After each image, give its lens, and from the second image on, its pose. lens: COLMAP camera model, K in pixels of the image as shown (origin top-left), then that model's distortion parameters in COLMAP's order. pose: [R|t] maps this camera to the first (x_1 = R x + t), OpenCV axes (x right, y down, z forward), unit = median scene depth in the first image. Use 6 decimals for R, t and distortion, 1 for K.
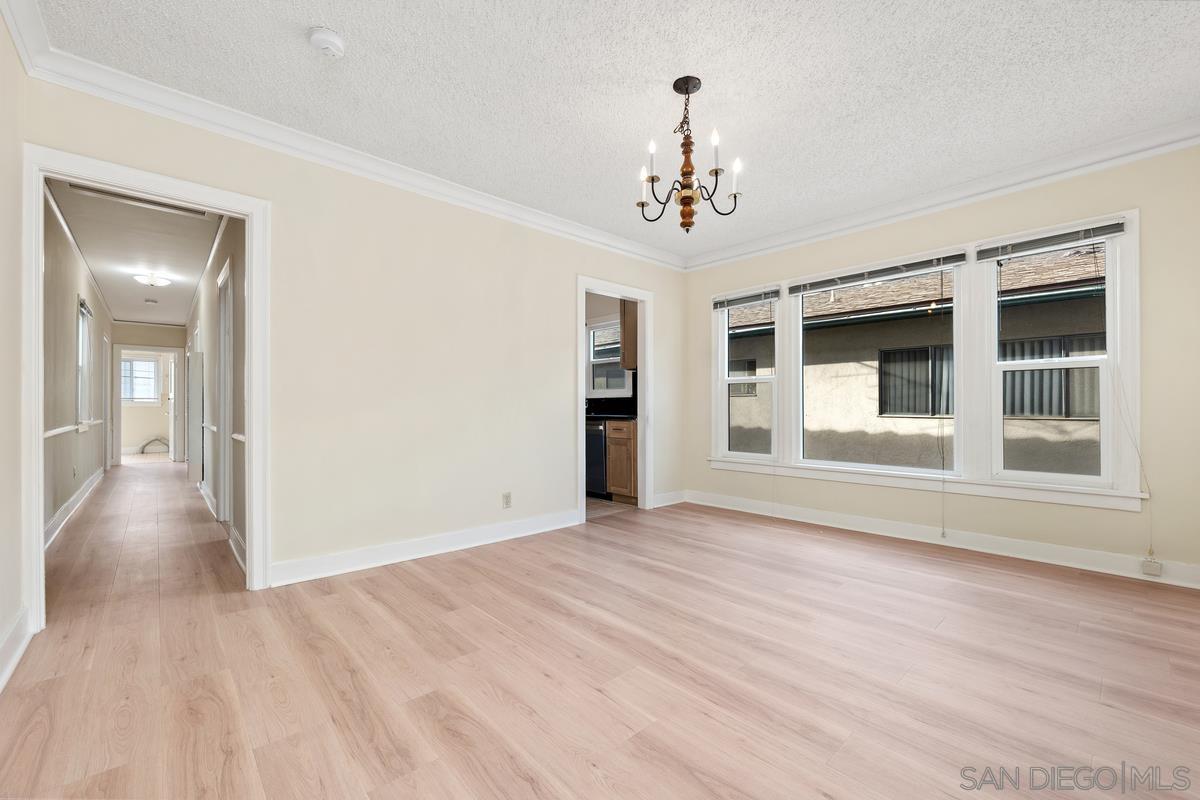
lens RADIAL K [[488.9, 0, 610.7], [0, 488.9, 403.6], [0, 0, 1]] dist [-0.019912, 0.000149]
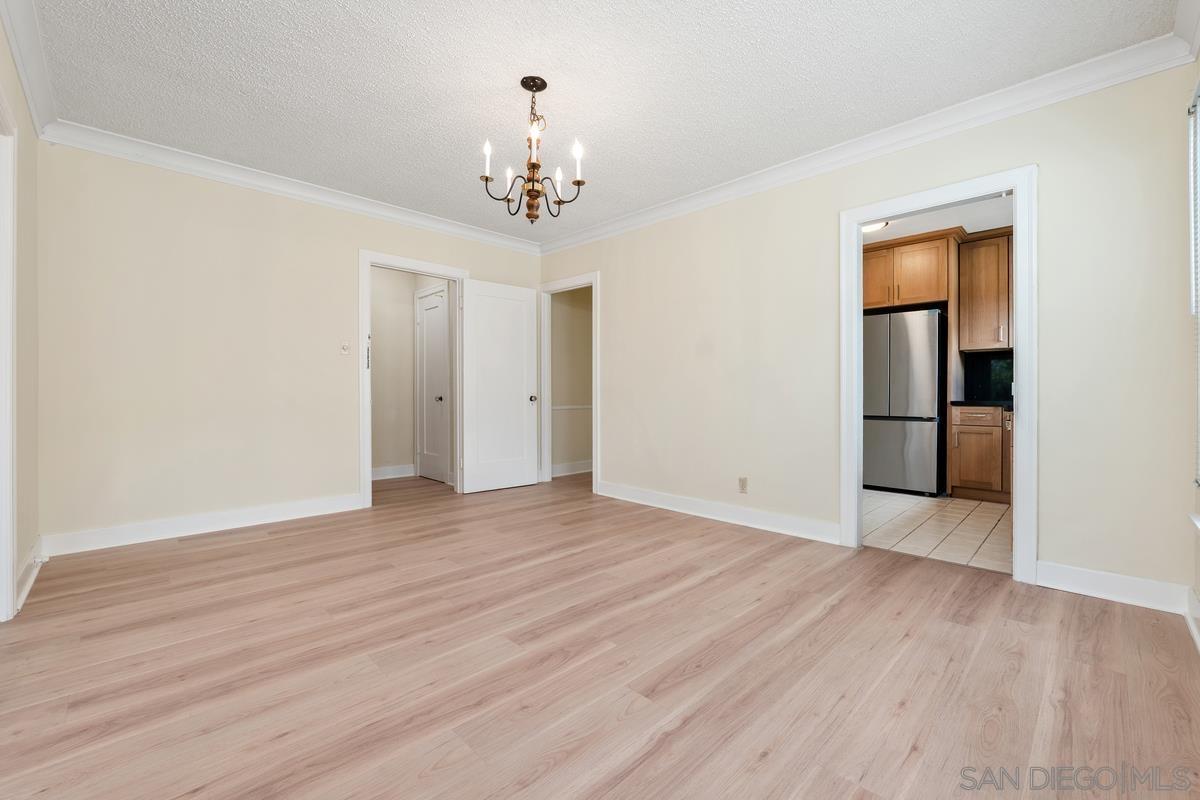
lens RADIAL K [[492.2, 0, 596.1], [0, 492.2, 403.1], [0, 0, 1]] dist [-0.016020, 0.000009]
pose [[0.018838, 0.015969, -0.999695, 1.072749], [0.006727, 0.999848, 0.016099, 0.021050], [0.999800, -0.007028, 0.018727, 0.966033]]
